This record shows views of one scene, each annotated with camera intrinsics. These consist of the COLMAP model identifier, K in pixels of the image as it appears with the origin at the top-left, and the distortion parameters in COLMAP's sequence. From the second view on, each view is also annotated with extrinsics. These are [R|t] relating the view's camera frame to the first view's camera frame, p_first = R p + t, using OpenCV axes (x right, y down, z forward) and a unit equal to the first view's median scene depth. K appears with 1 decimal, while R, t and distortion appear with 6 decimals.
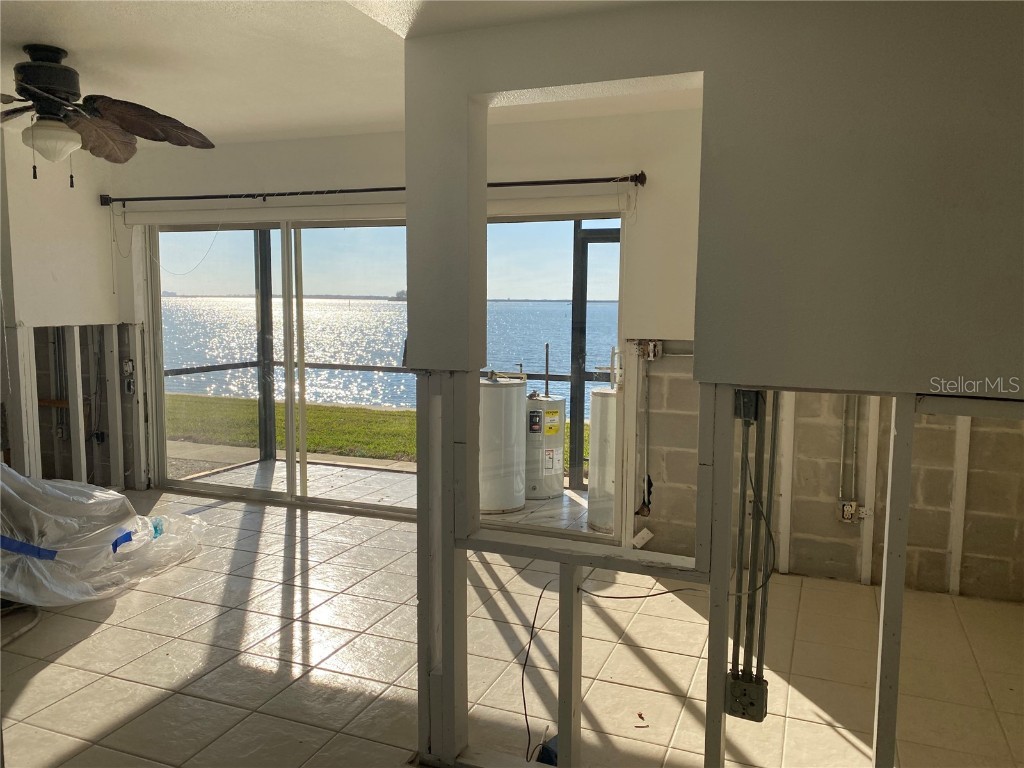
lens RADIAL K [[783.1, 0, 512.2], [0, 783.1, 380.5], [0, 0, 1]] dist [0.047723, -0.044135]
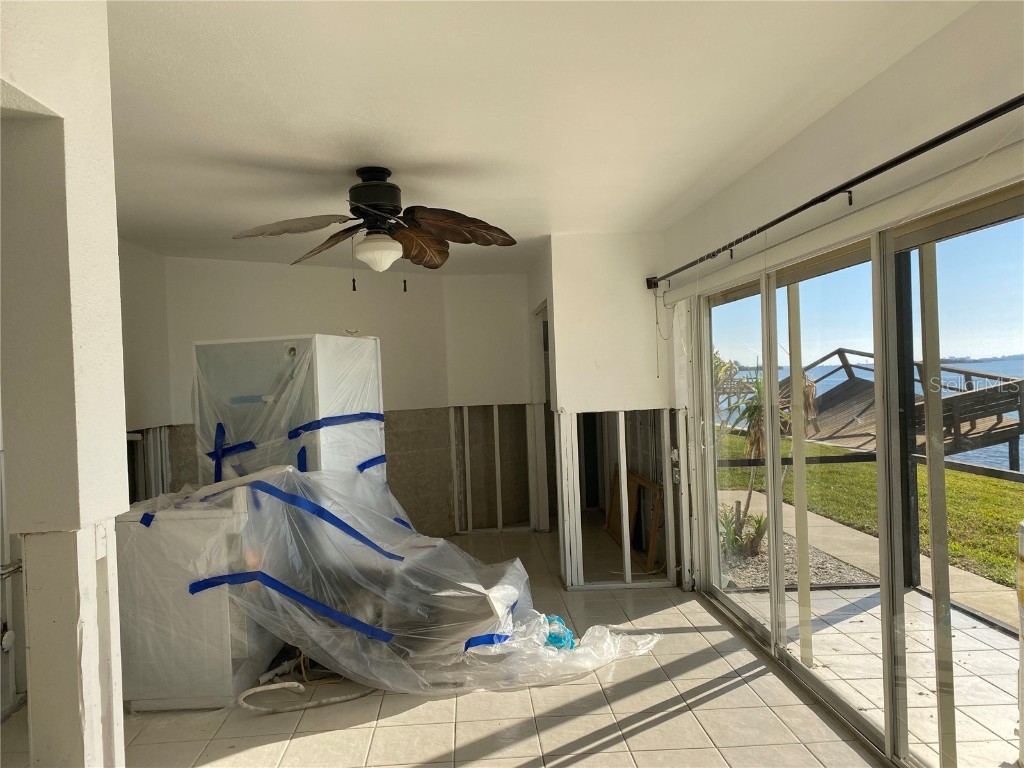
lens RADIAL K [[783.1, 0, 506.1], [0, 783.1, 387.8], [0, 0, 1]] dist [0.047723, -0.044135]
pose [[0.417489, -0.010081, -0.908626, 0.308729], [-0.054209, 0.997881, -0.035979, -0.057735], [0.907064, 0.064276, 0.416057, 0.471253]]
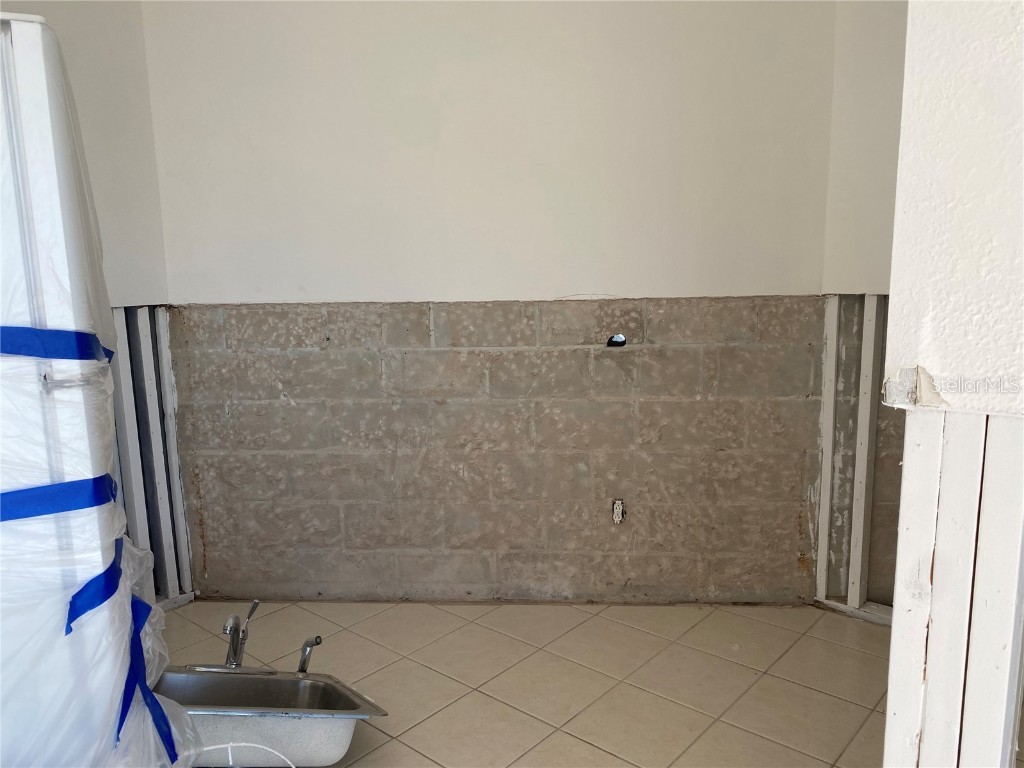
lens RADIAL K [[783.1, 0, 521.2], [0, 783.1, 390.7], [0, 0, 1]] dist [0.047723, -0.044135]
pose [[-0.318045, 0.157426, -0.934914, -0.419074], [-0.083551, 0.977627, 0.193041, -0.092705], [0.944387, 0.139509, -0.297776, 0.942266]]
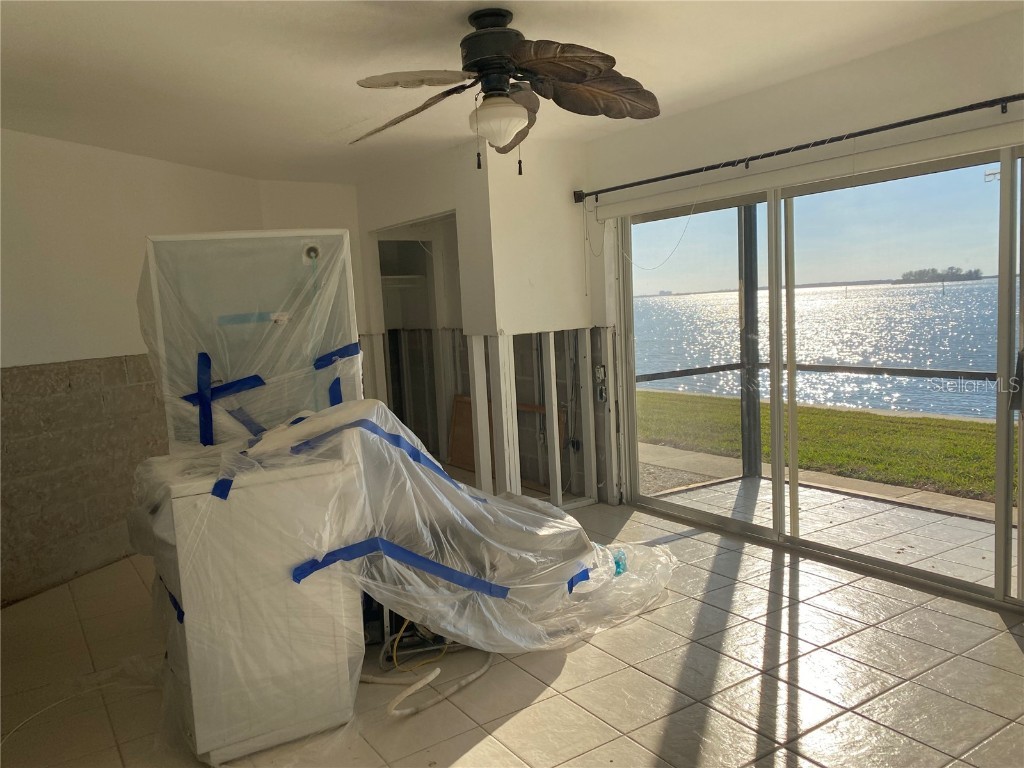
lens RADIAL K [[783.1, 0, 498.4], [0, 783.1, 391.3], [0, 0, 1]] dist [0.047723, -0.044135]
pose [[0.814712, 0.013423, -0.579710, -0.051539], [-0.000452, 0.999746, 0.022514, -0.018428], [0.579865, -0.018081, 0.814512, 0.192322]]
